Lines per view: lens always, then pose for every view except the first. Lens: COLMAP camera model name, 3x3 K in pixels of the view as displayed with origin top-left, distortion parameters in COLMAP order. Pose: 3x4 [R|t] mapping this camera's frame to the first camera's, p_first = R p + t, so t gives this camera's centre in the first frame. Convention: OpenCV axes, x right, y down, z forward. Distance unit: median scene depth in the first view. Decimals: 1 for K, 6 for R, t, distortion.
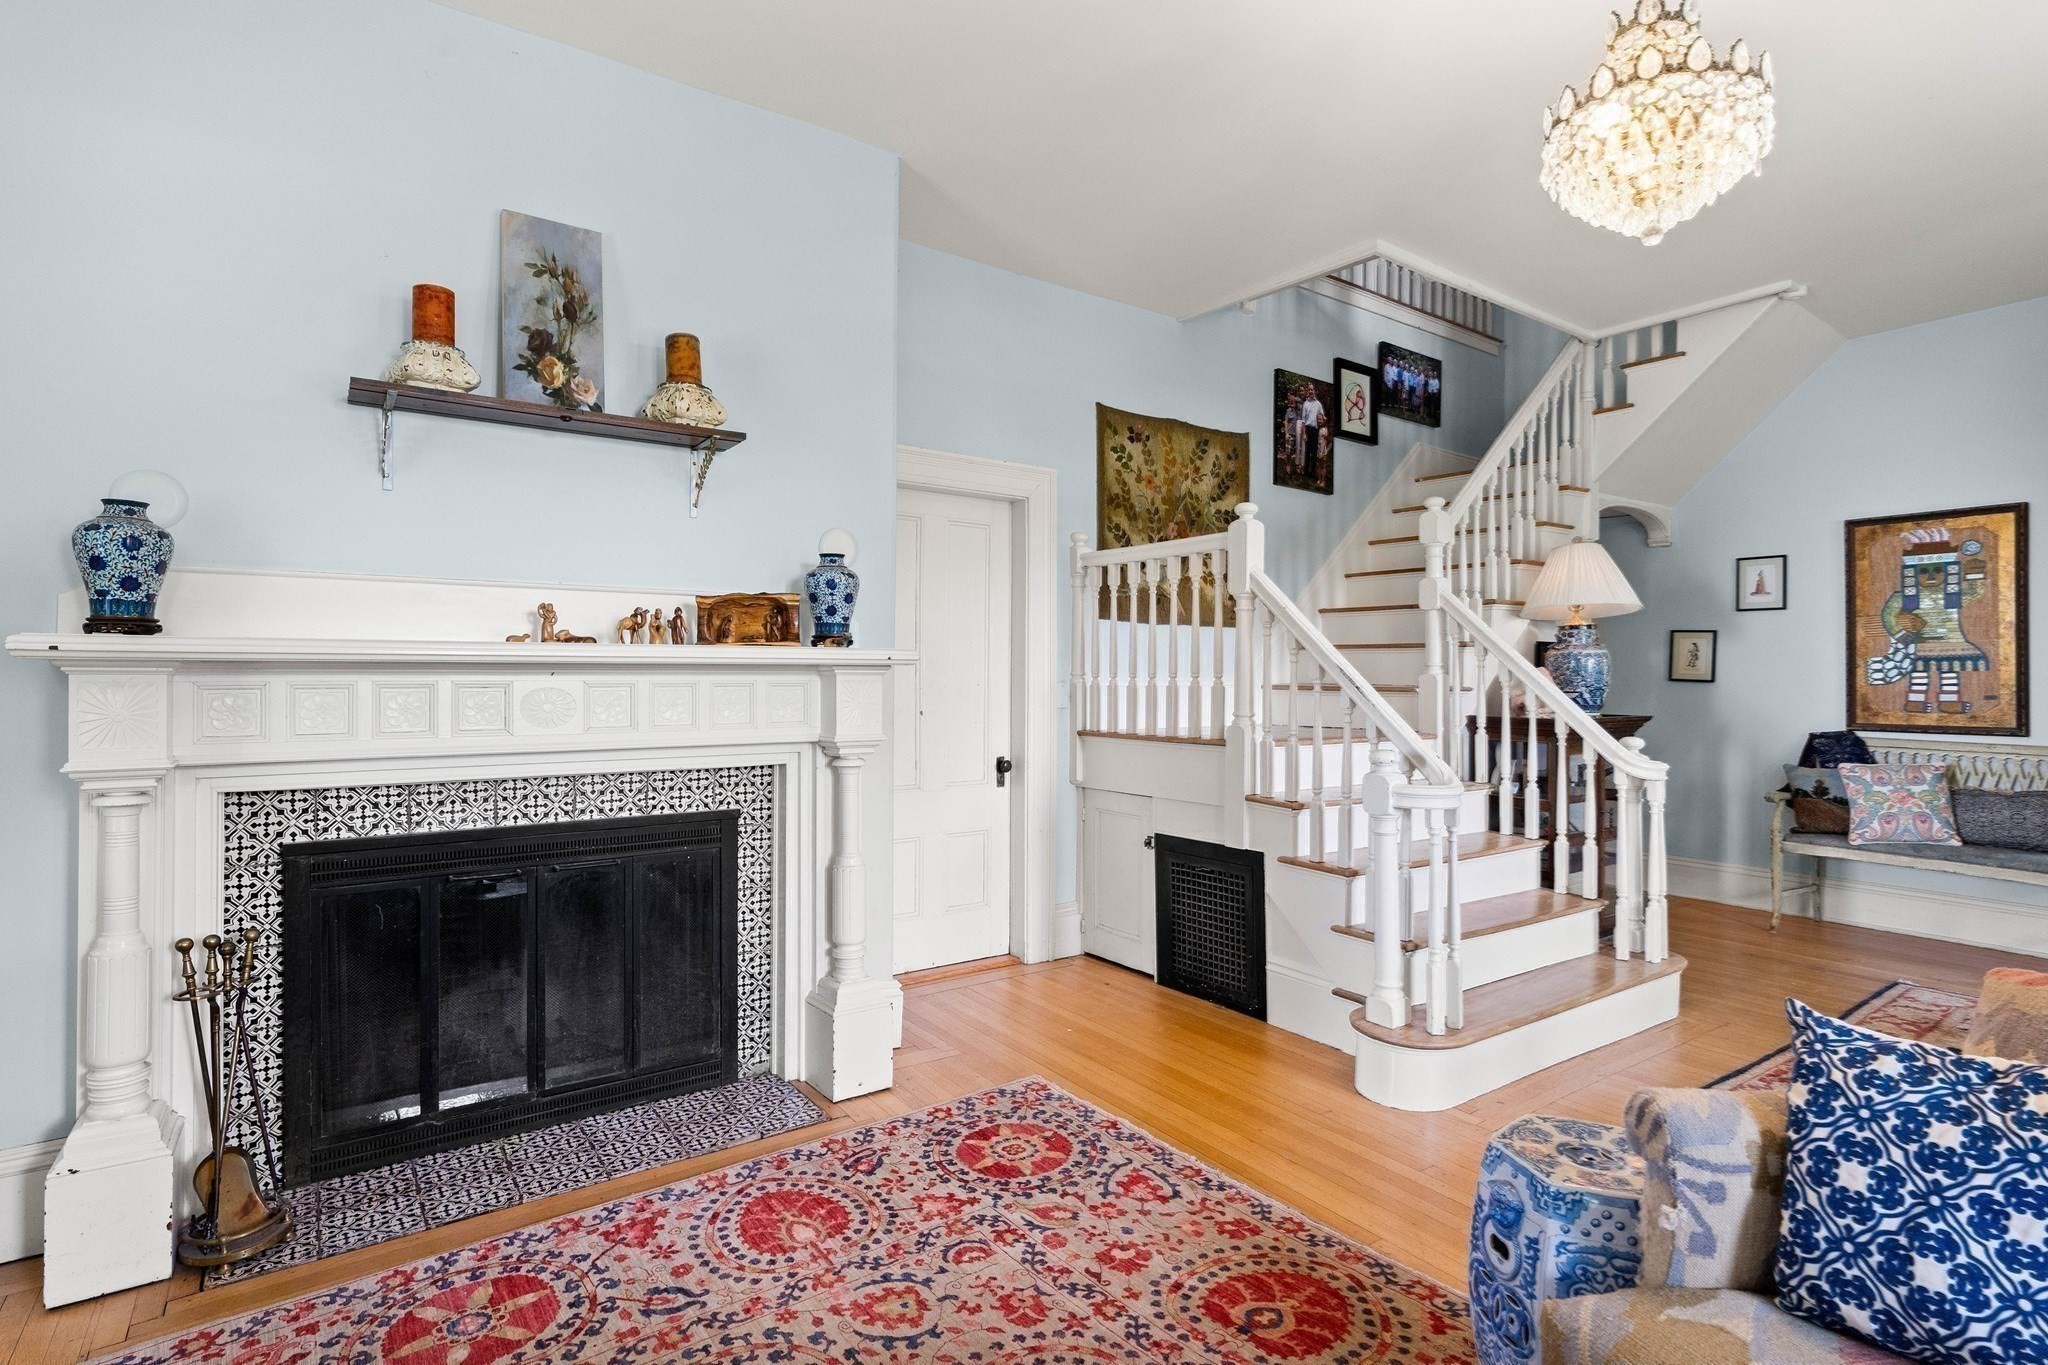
lens RADIAL K [[1018.8, 0, 1023.2], [0, 1018.8, 675.8], [0, 0, 1]] dist [-0.002650, 0.000031]
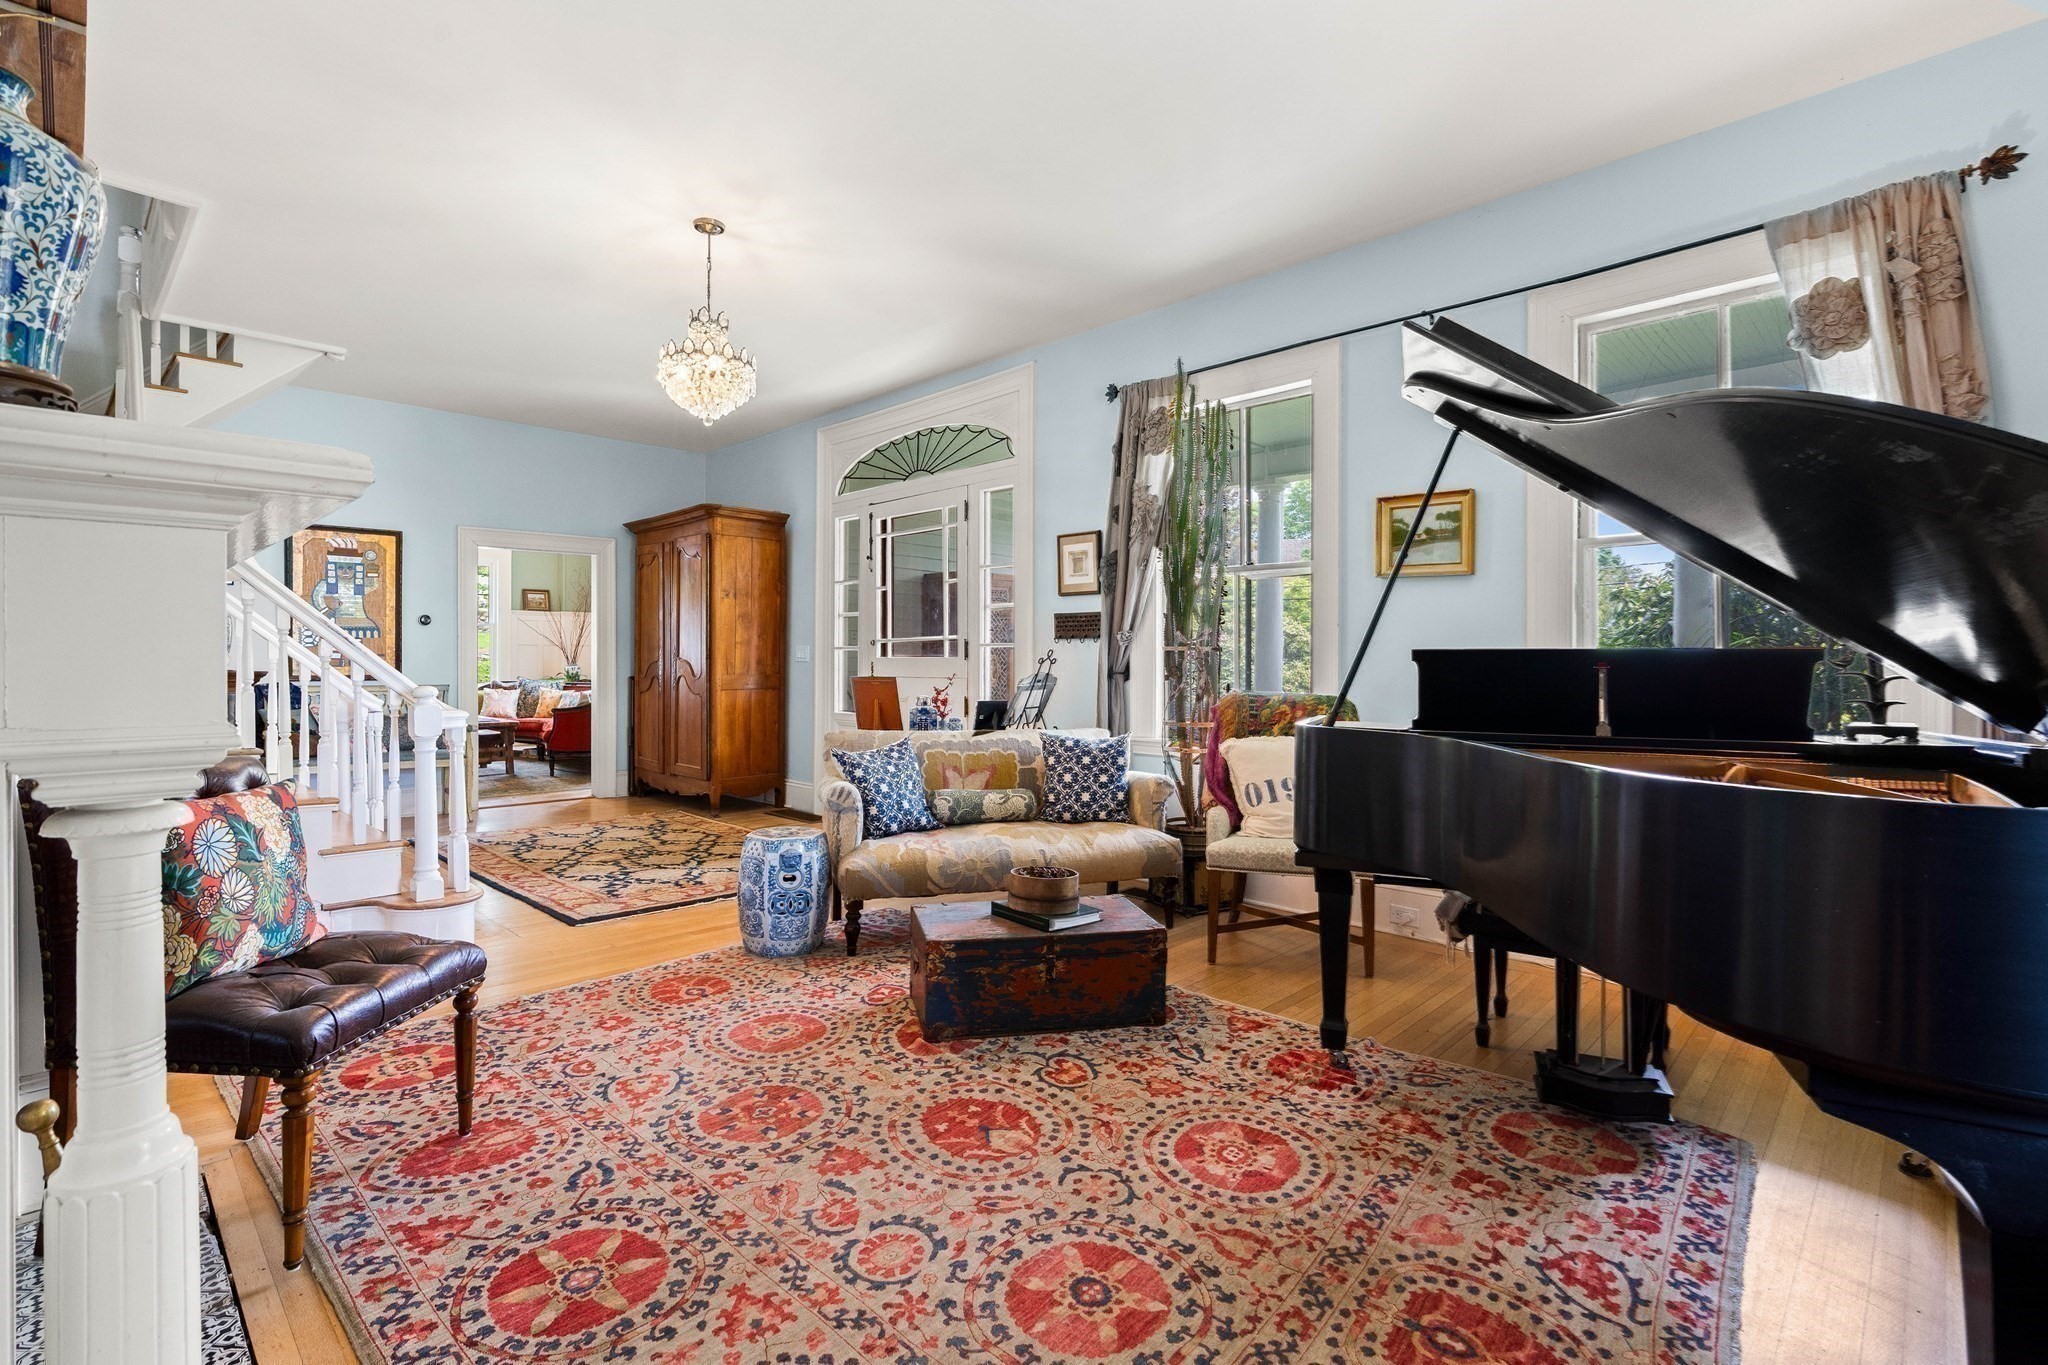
lens RADIAL K [[952.4, 0, 1014.6], [0, 952.4, 663.4], [0, 0, 1]] dist [-0.012564, 0.002205]
pose [[-0.178789, -0.006350, 0.983867, -1.060333], [-0.002617, 0.999979, 0.005979, 0.039136], [-0.983884, -0.001506, -0.178802, 0.543262]]
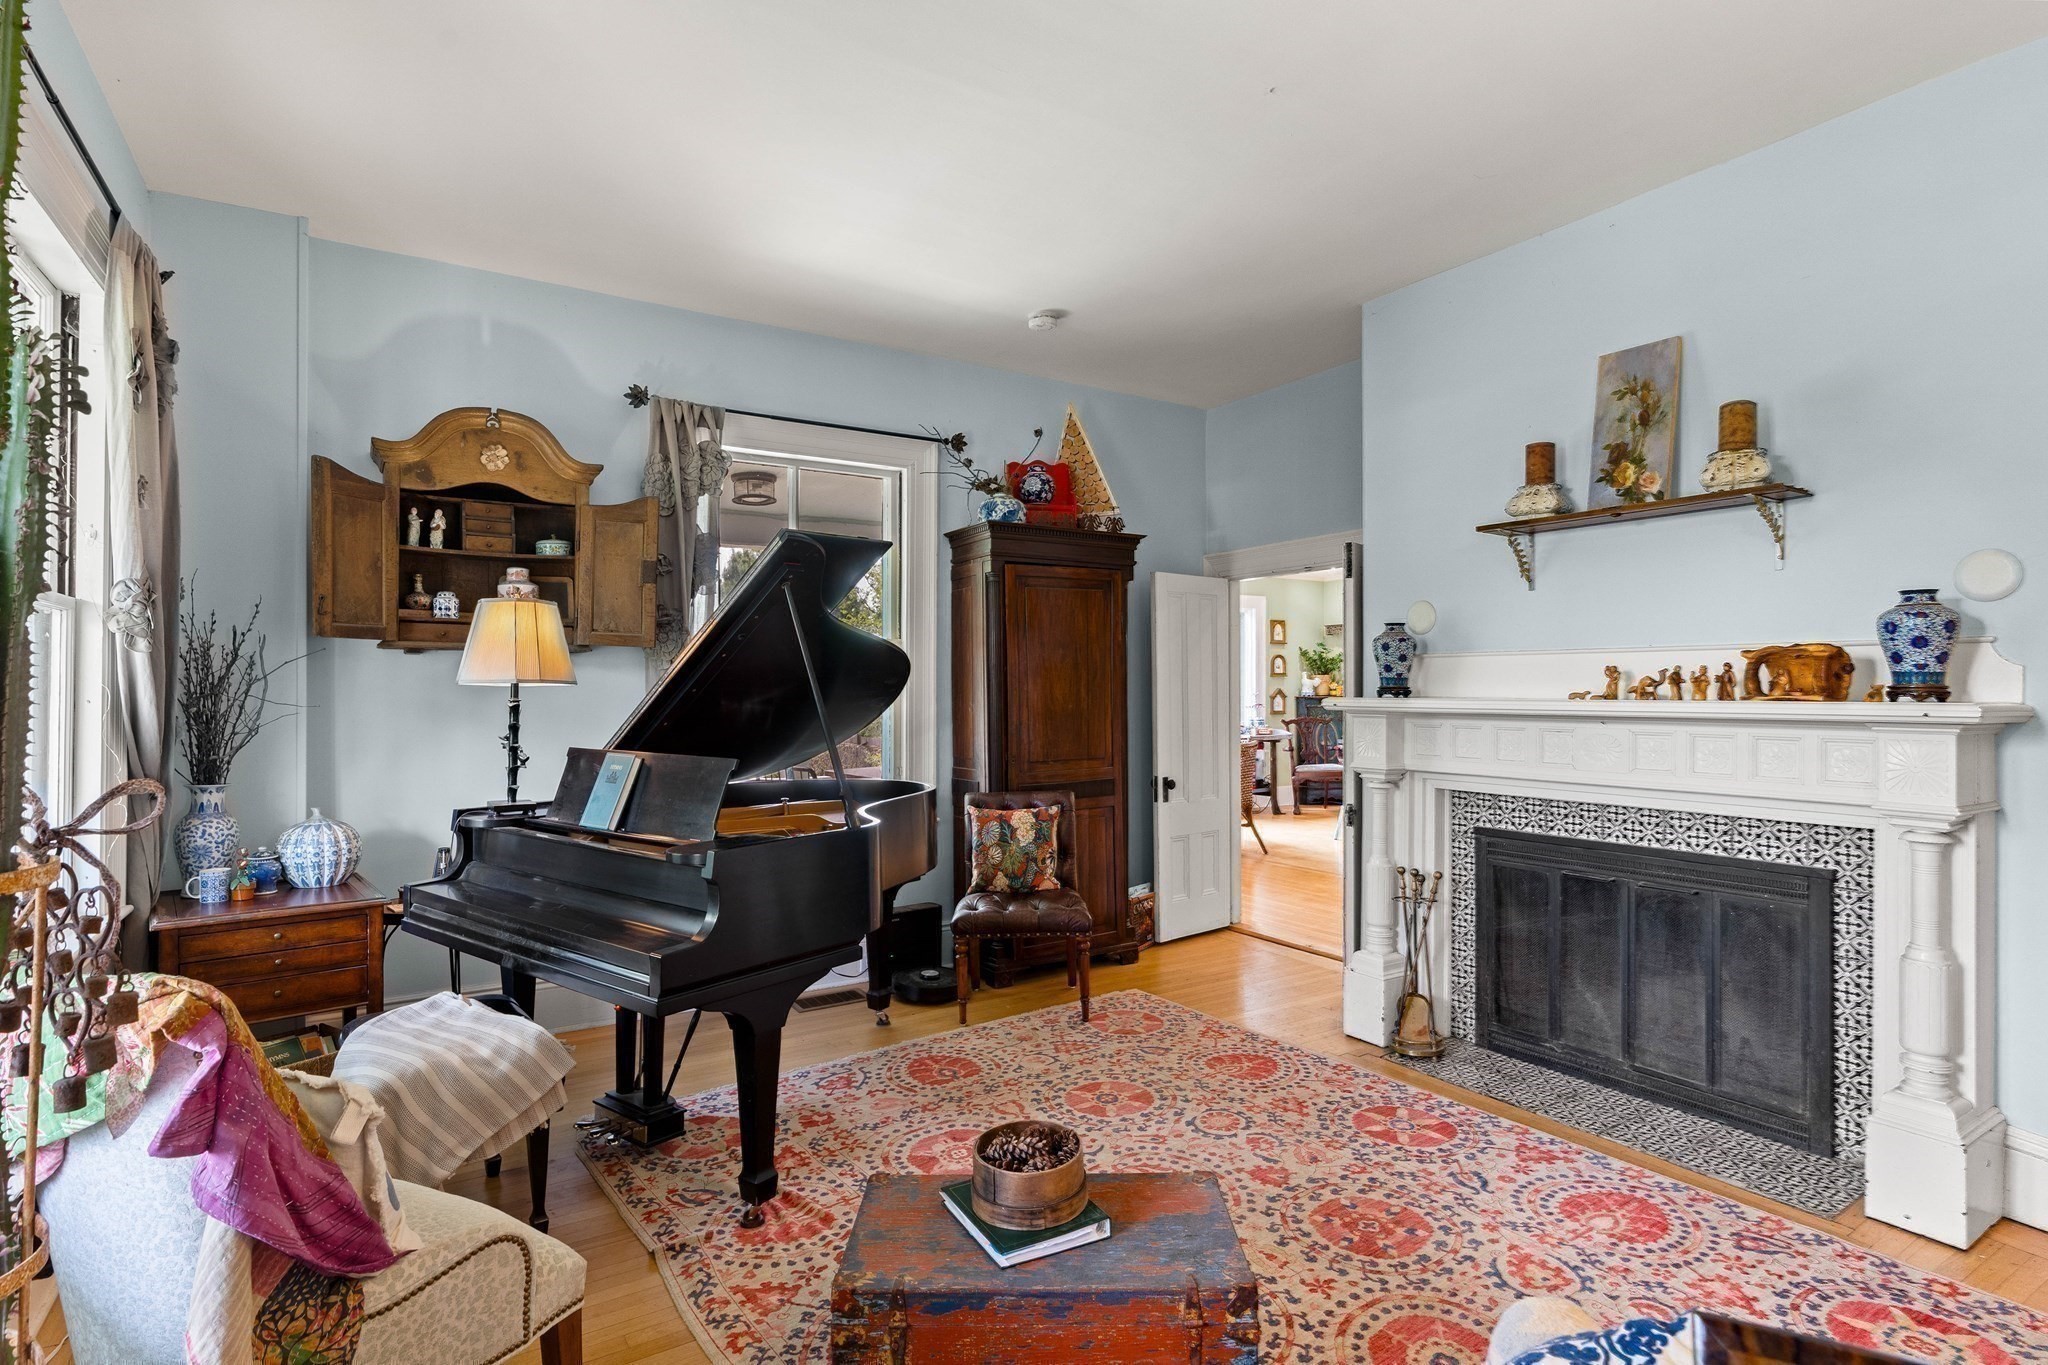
lens RADIAL K [[1018.8, 0, 1029.7], [0, 1018.8, 689.4], [0, 0, 1]] dist [-0.002650, 0.000031]
pose [[-0.040376, -0.001344, -0.999184, 0.788225], [-0.000276, 0.999999, -0.001334, -0.039766], [0.999185, 0.000222, -0.040377, 0.336767]]
